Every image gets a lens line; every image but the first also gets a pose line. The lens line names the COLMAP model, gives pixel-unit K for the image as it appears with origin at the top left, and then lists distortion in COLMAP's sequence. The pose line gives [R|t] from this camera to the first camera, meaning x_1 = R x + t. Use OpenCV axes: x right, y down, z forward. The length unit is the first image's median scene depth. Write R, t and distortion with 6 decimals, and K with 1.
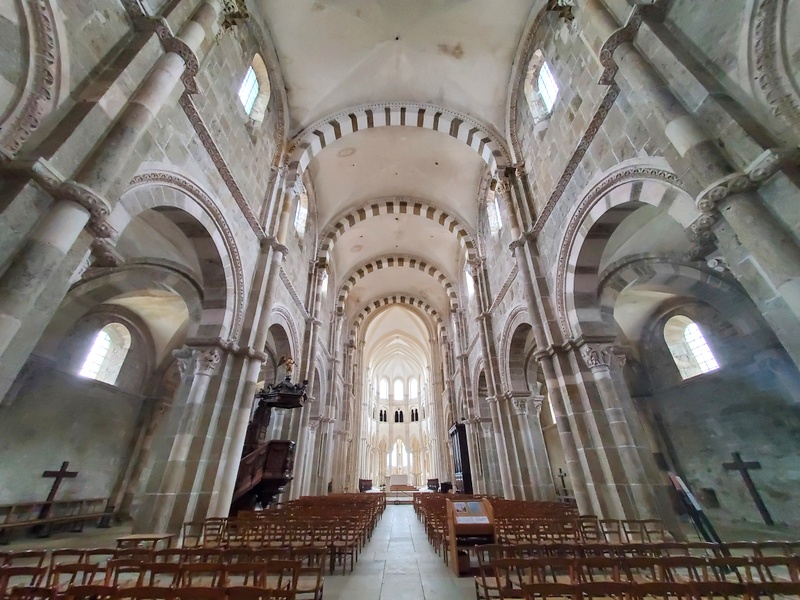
lens RADIAL K [[320.7, 0, 400.0], [0, 320.7, 300.0], [0, 0, 1]] dist [0.000207, 0.000030]
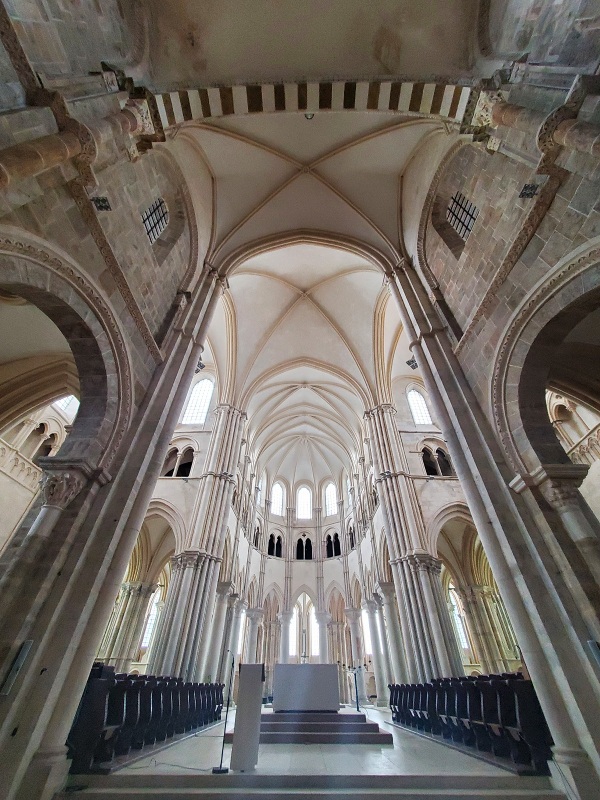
lens RADIAL K [[306.9, 0, 300.0], [0, 306.9, 400.0], [0, 0, 1]] dist [0.011610, 0.000011]
pose [[0.999468, 0.027751, -0.017130, -0.008112], [-0.030641, 0.978912, -0.201971, 0.222075], [0.011164, 0.202388, 0.979242, 0.435206]]
